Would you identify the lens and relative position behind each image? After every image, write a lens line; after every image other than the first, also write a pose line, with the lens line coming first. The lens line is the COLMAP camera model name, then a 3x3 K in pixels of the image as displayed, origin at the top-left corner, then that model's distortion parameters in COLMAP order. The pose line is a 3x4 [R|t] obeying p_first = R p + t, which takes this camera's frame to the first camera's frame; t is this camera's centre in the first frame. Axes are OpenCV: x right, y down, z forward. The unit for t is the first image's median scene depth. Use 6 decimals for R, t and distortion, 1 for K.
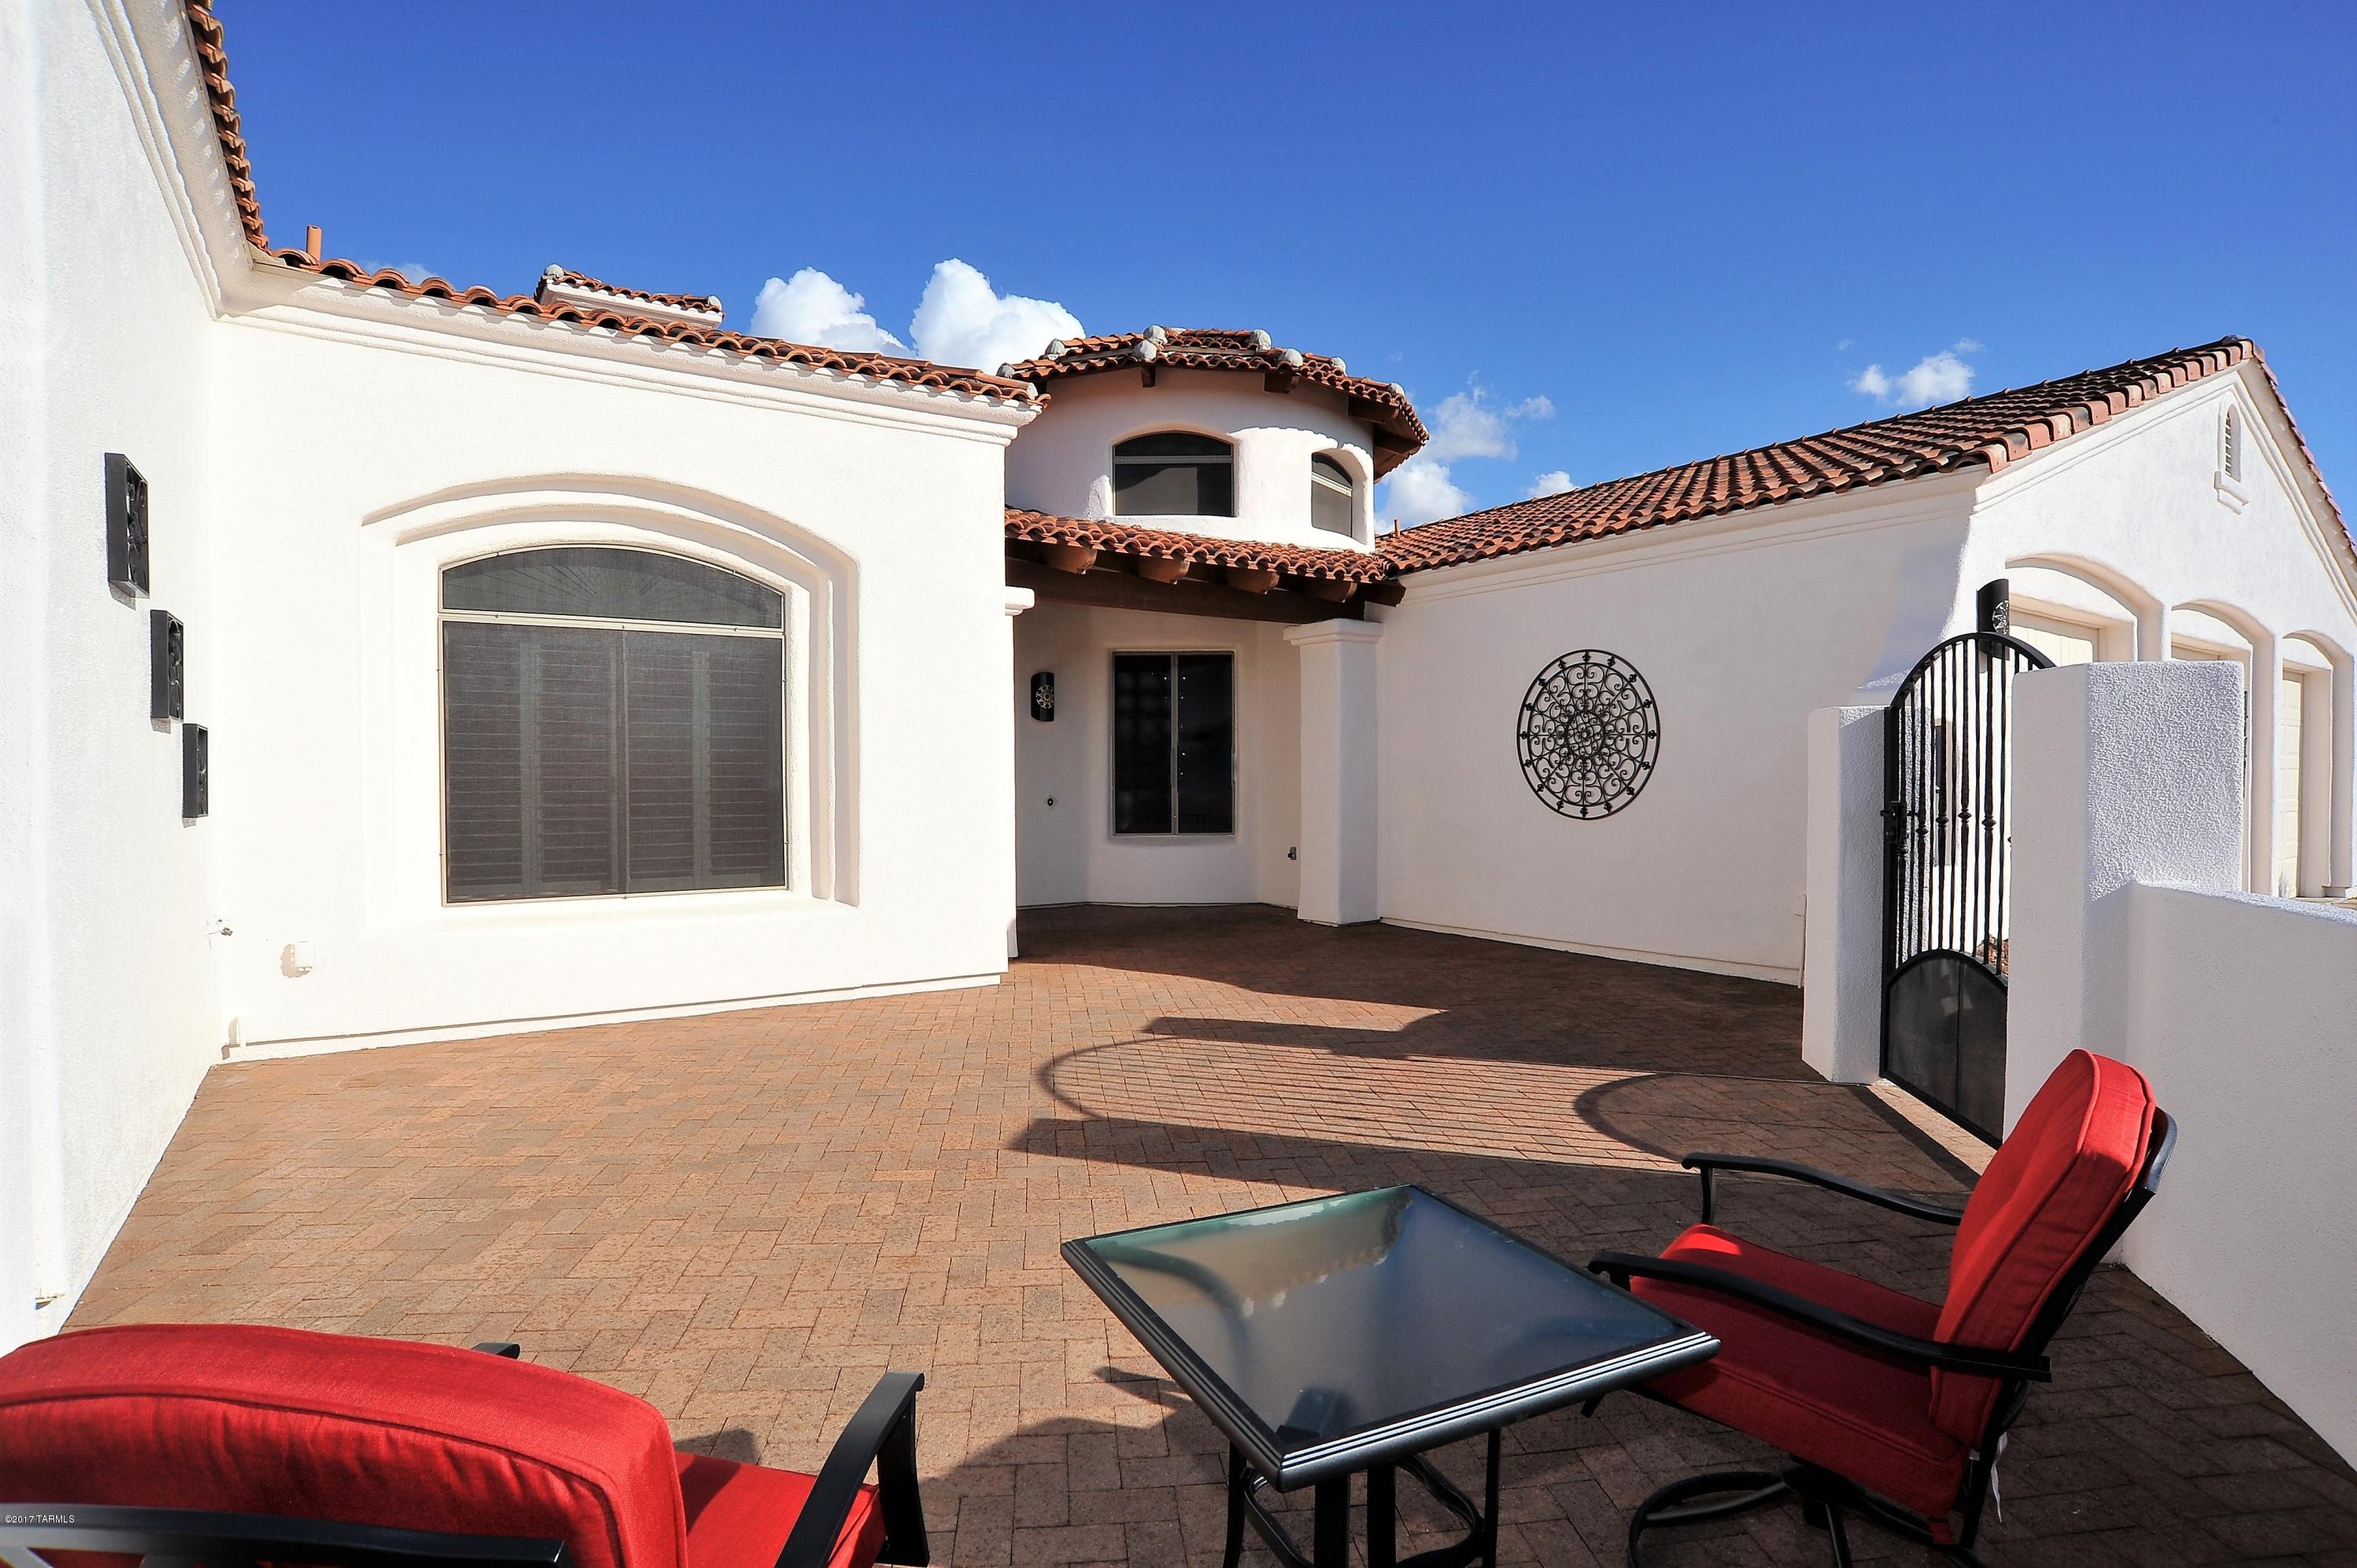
lens RADIAL K [[1202.0, 0, 1187.0], [0, 1202.0, 817.4], [0, 0, 1]] dist [-0.118085, 0.055361]
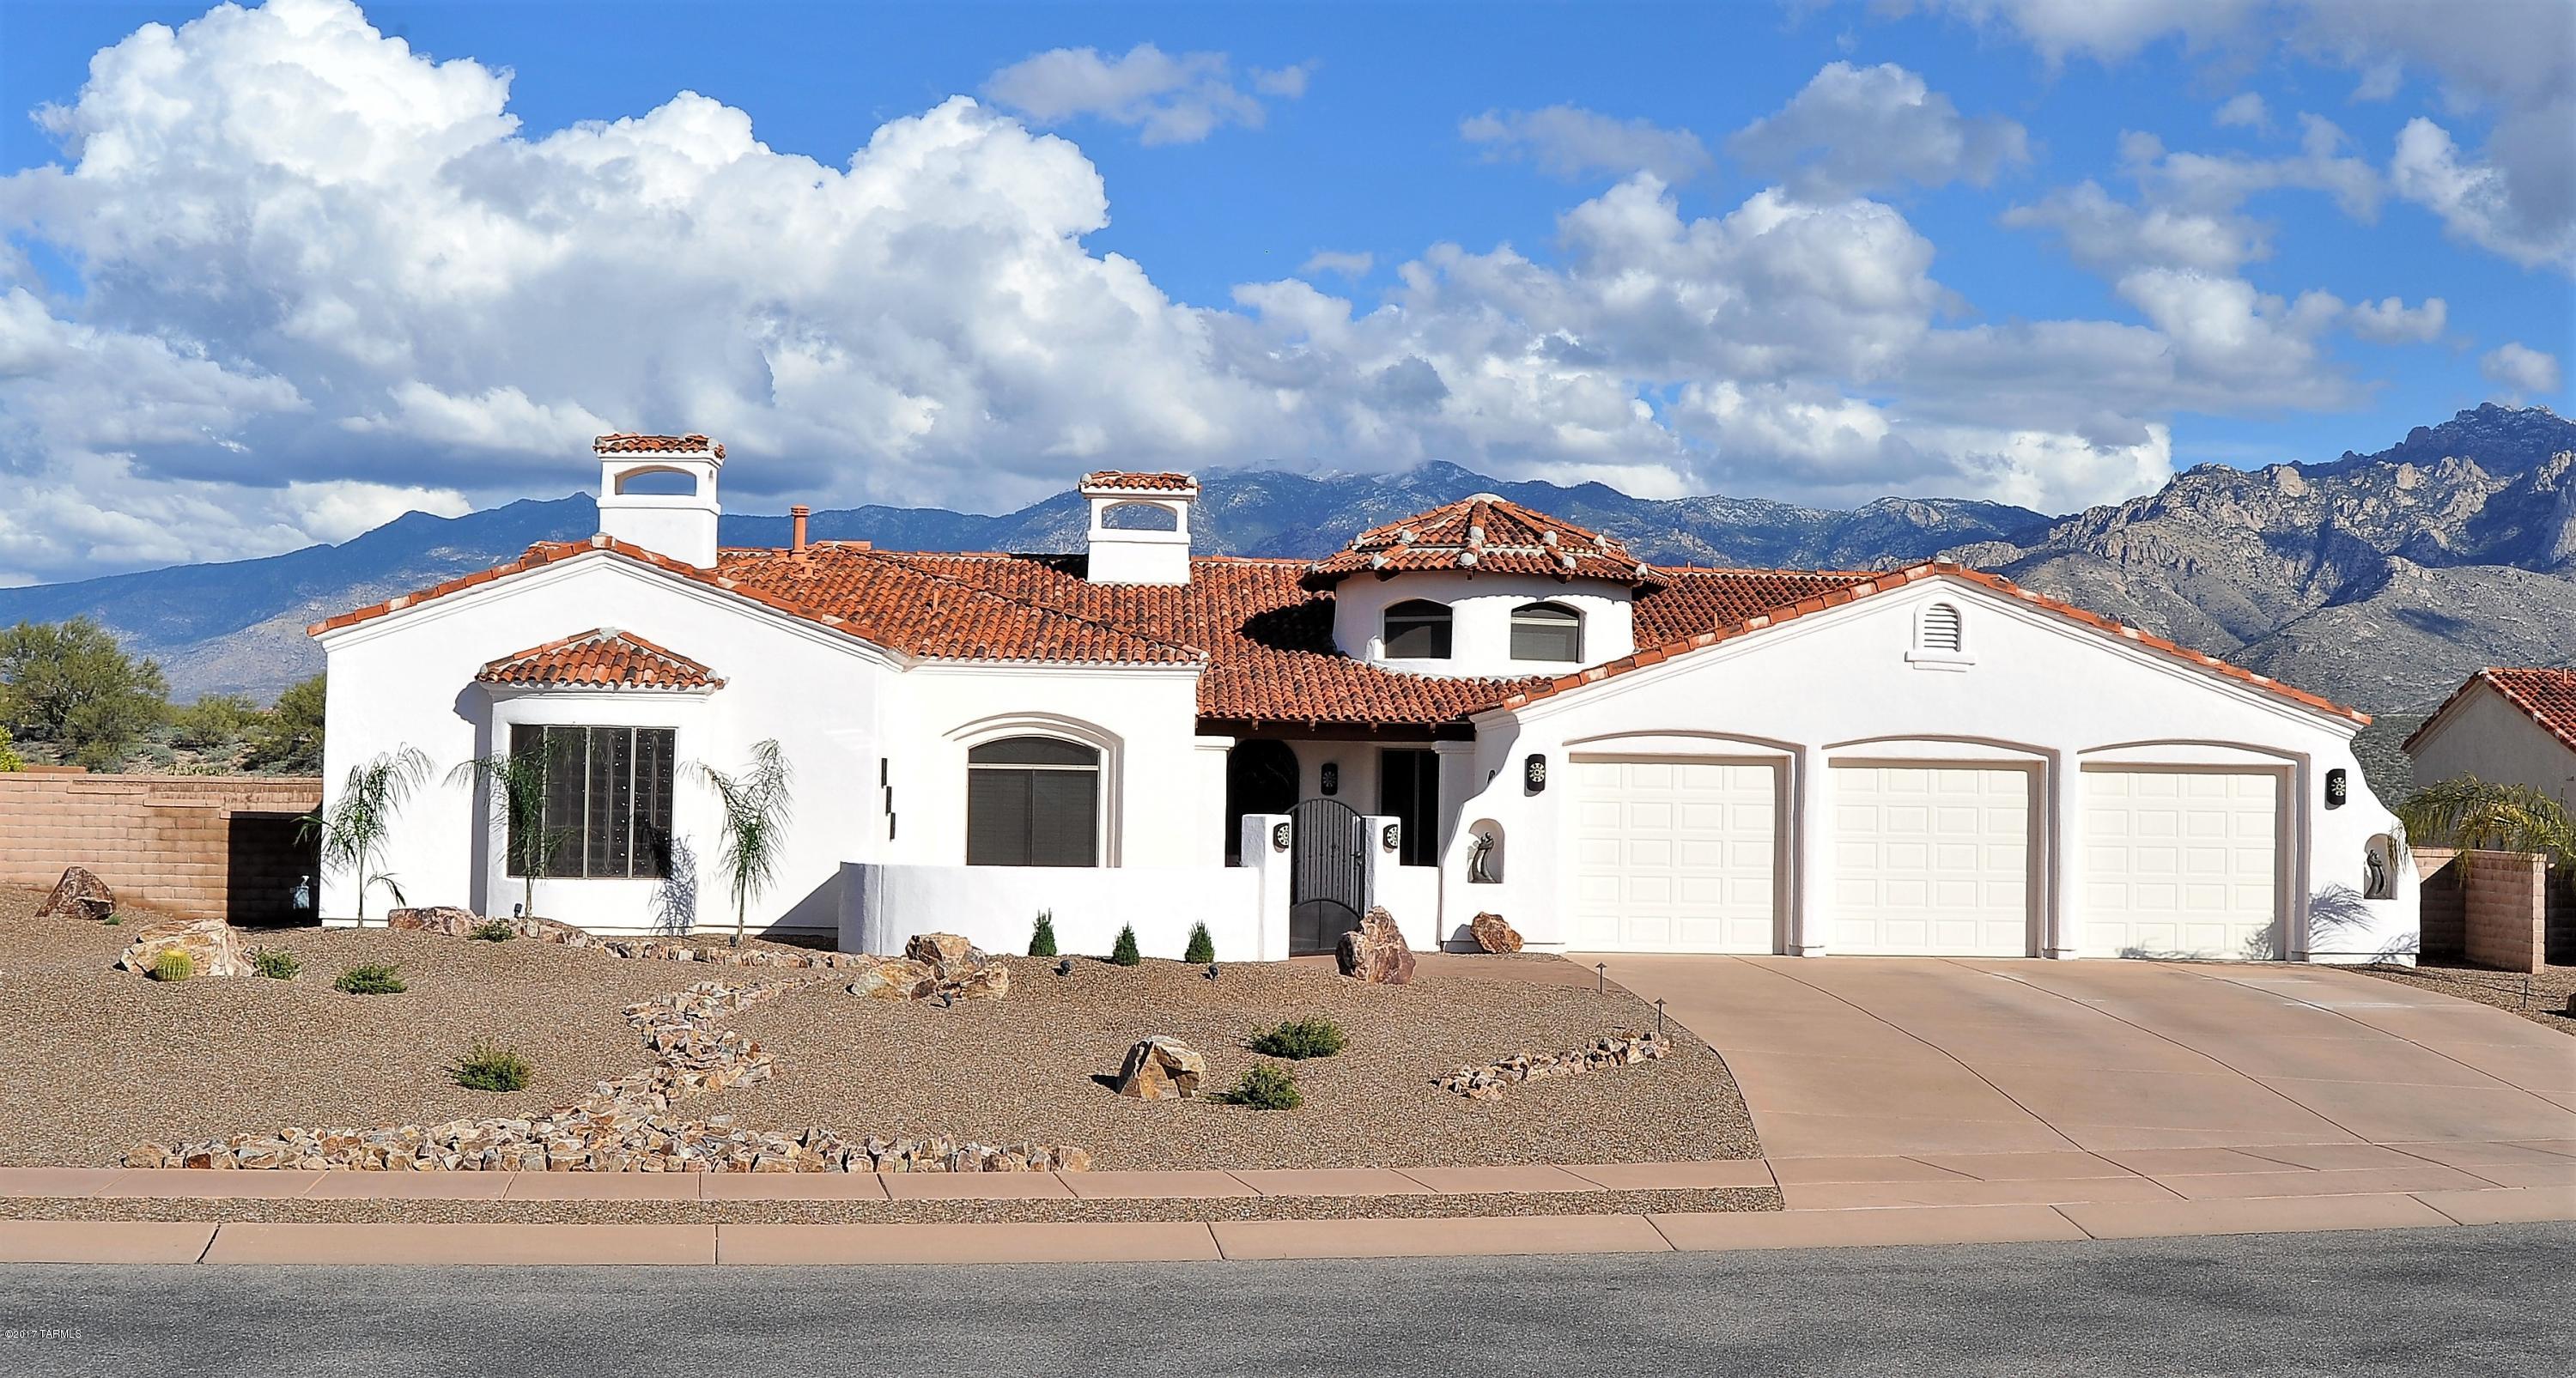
lens RADIAL K [[2847.0, 0, 1288.0], [0, 2847.0, 689.0], [0, 0, 1]] dist [-0.003301, -0.006963]
pose [[0.846771, 0.003129, -0.531949, 2.968790], [-0.038012, 0.997782, -0.054639, -0.017910], [0.530599, 0.066487, 0.845012, -3.568772]]
